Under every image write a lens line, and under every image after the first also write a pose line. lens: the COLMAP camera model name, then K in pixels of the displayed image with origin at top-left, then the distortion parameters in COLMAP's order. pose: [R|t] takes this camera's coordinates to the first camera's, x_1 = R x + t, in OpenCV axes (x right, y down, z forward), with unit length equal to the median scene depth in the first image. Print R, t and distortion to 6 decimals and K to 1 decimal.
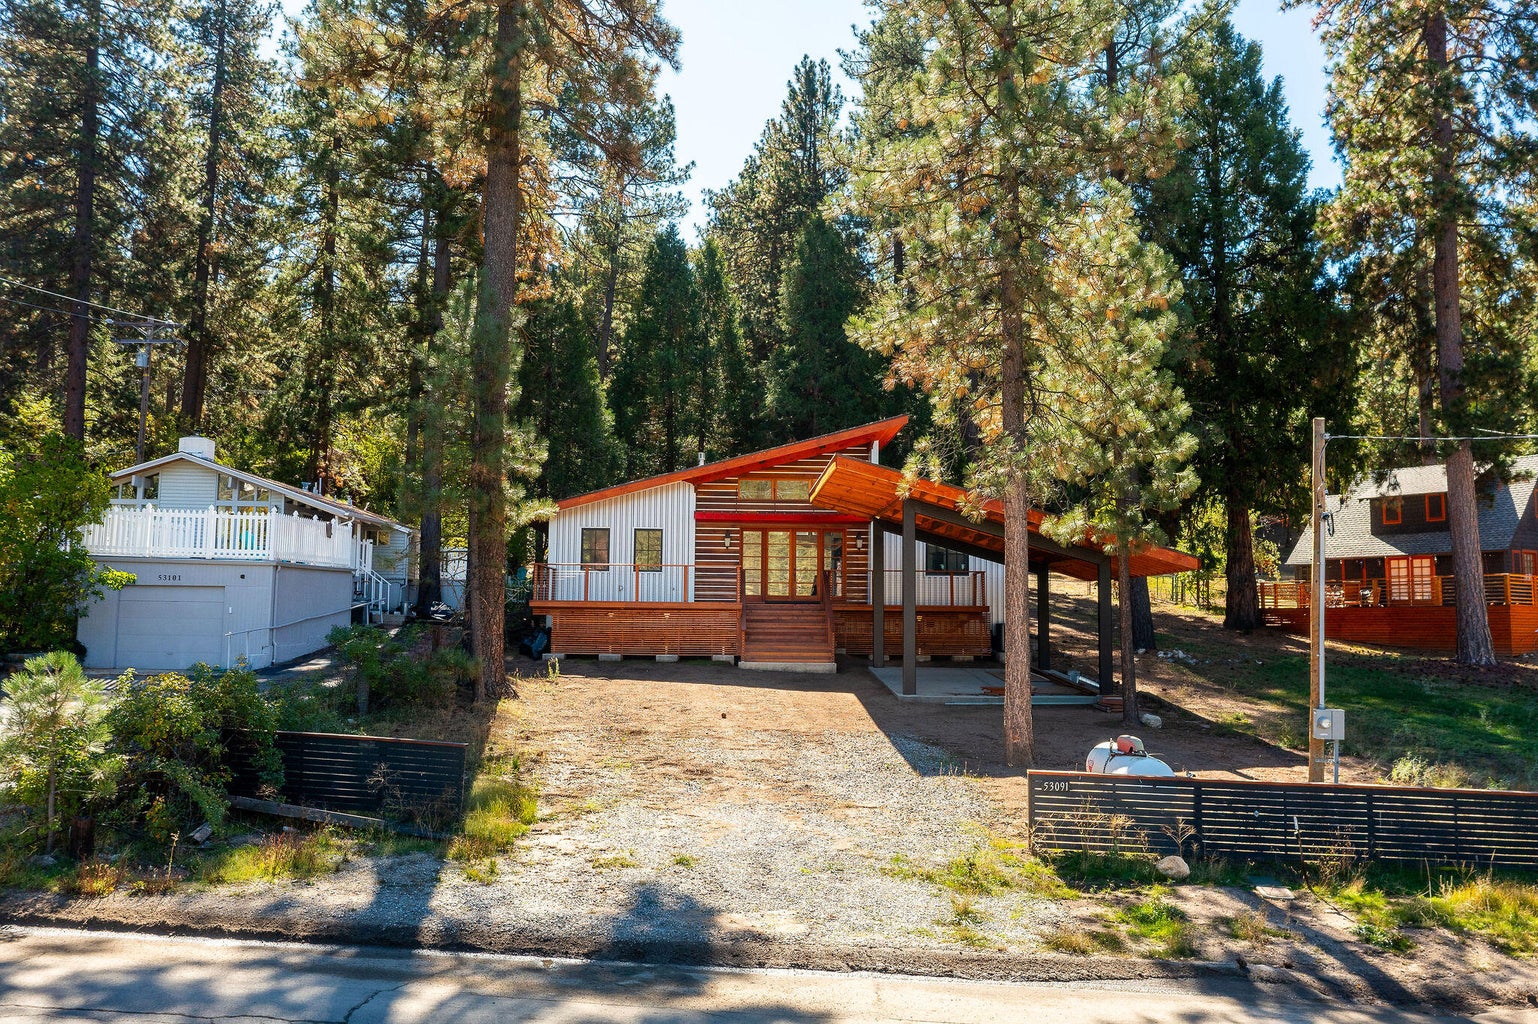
lens RADIAL K [[1210.0, 0, 768.7], [0, 1210.0, 510.6], [0, 0, 1]] dist [-0.015396, 0.000391]
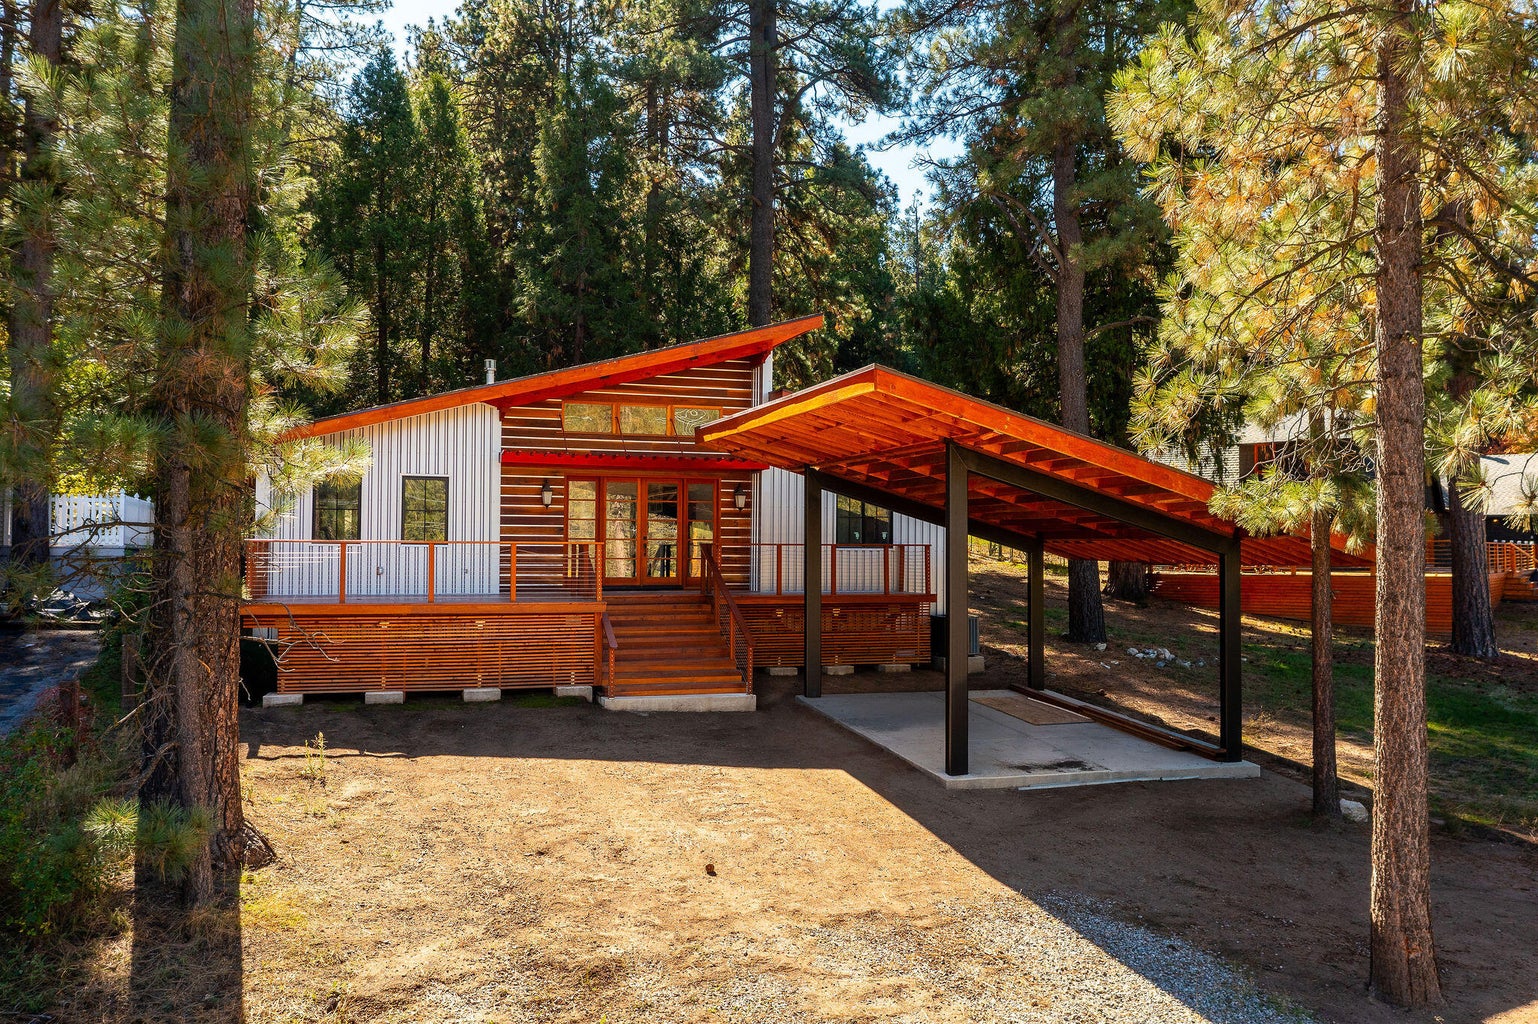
lens RADIAL K [[1210.0, 0, 770.7], [0, 1210.0, 514.6], [0, 0, 1]] dist [-0.015396, 0.000391]
pose [[0.957303, 0.004070, 0.289057, -0.108695], [-0.023054, 0.997791, 0.062303, -0.008595], [-0.288165, -0.066307, 0.955282, 0.344054]]
